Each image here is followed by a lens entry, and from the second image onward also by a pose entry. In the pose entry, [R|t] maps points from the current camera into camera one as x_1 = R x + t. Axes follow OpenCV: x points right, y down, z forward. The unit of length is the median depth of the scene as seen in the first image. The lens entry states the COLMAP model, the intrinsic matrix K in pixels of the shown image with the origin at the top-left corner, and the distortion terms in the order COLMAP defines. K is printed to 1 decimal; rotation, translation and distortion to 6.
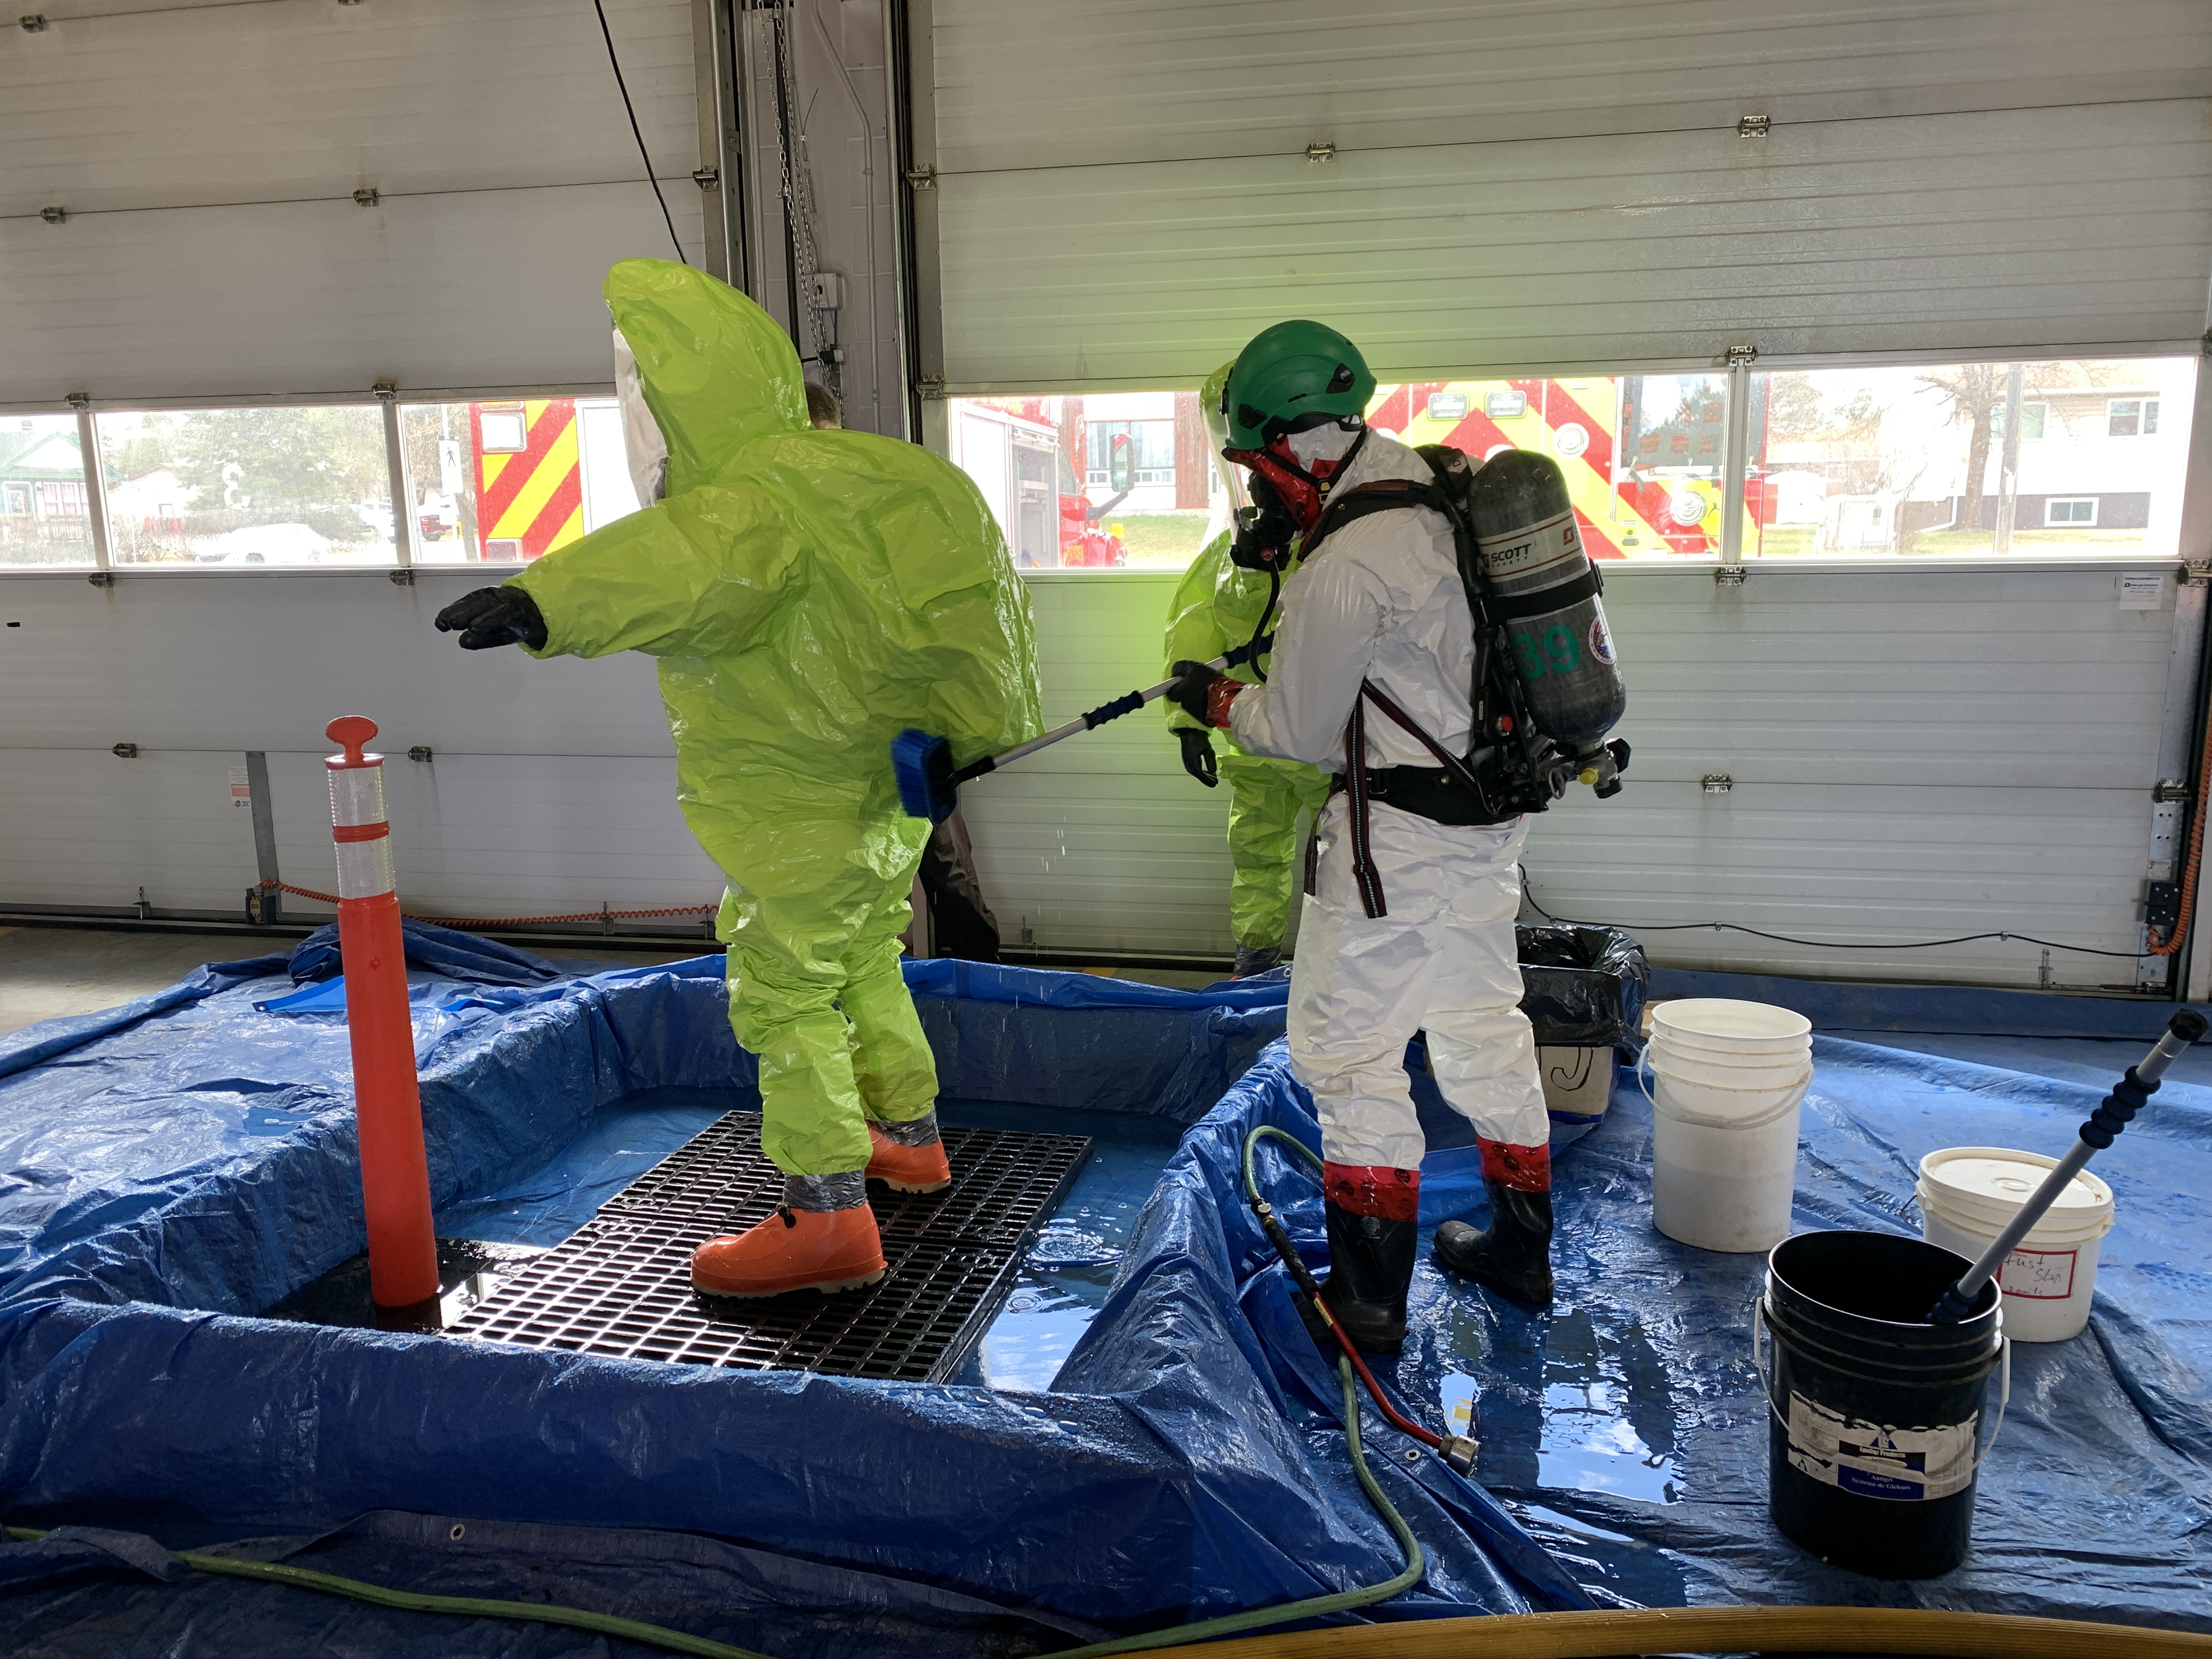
lens RADIAL K [[1658.2, 0, 1106.0], [0, 1658.2, 829.5], [0, 0, 1]] dist [0.060075, 0.001971]
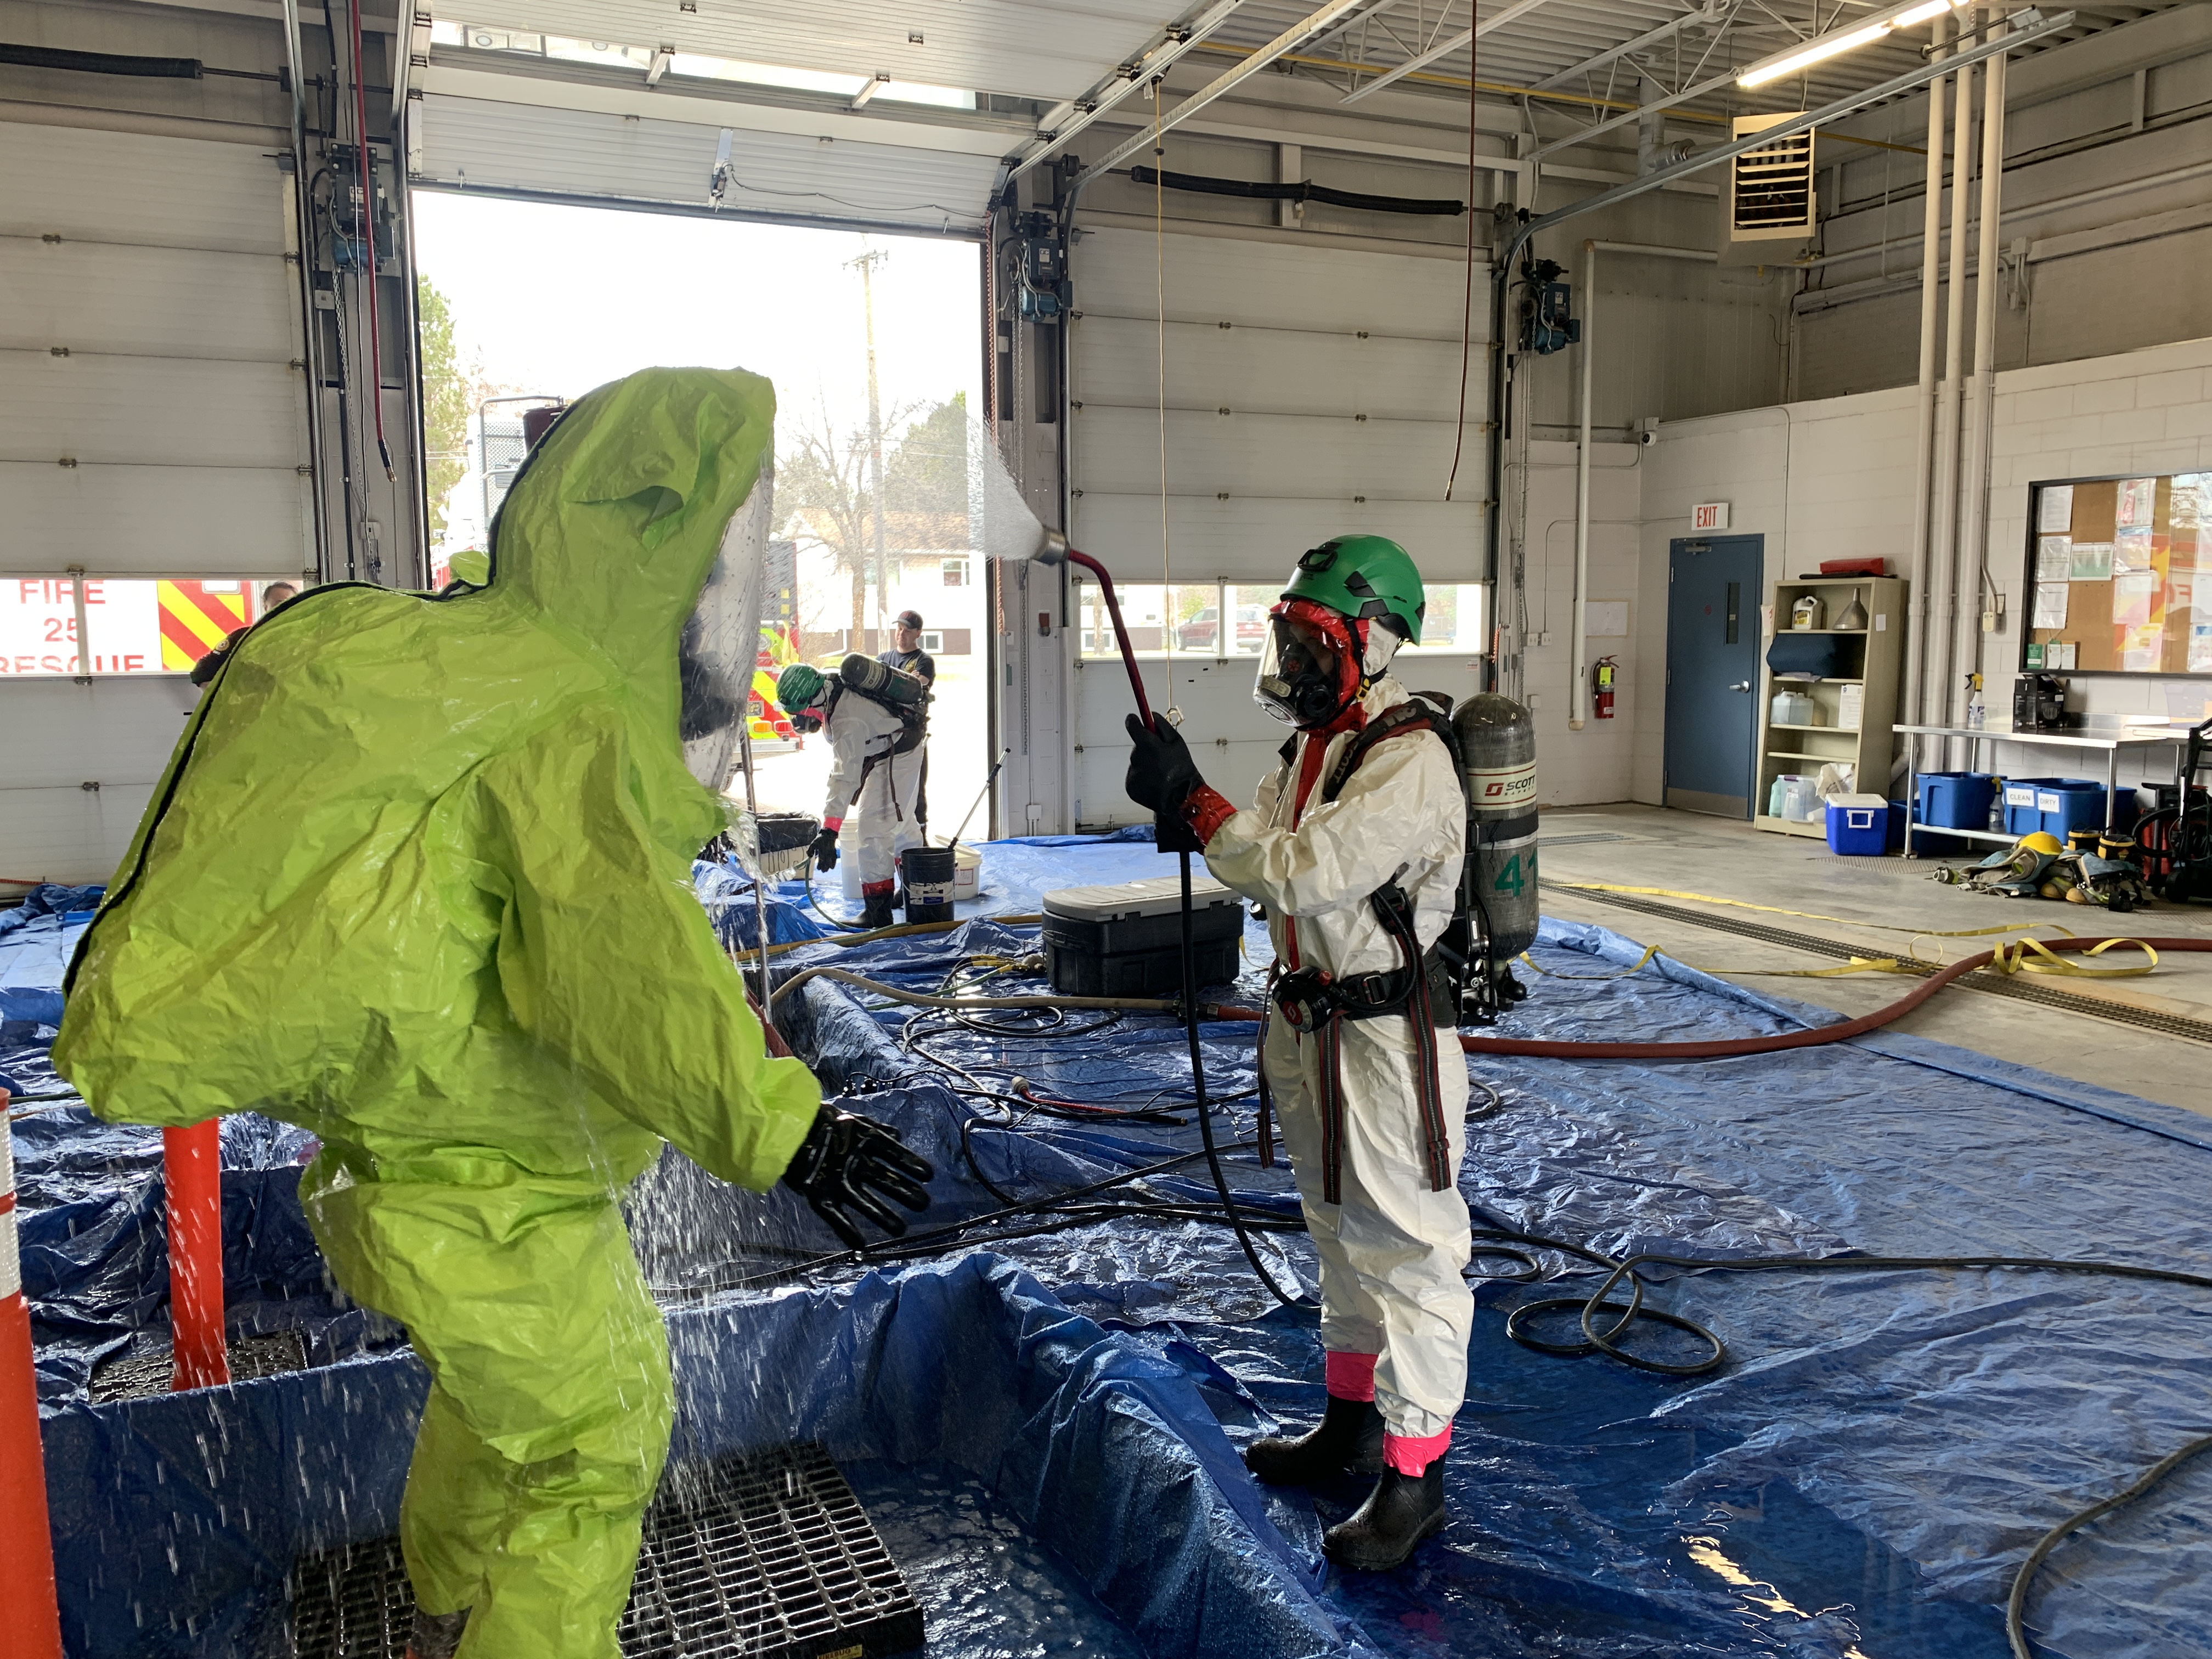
lens RADIAL K [[1658.2, 0, 1106.0], [0, 1658.2, 829.5], [0, 0, 1]] dist [0.060075, 0.001971]
pose [[0.814220, -0.079301, 0.575115, -0.070090], [0.123456, 0.991620, -0.038052, 0.022785], [-0.567278, 0.101984, 0.817187, -0.117193]]
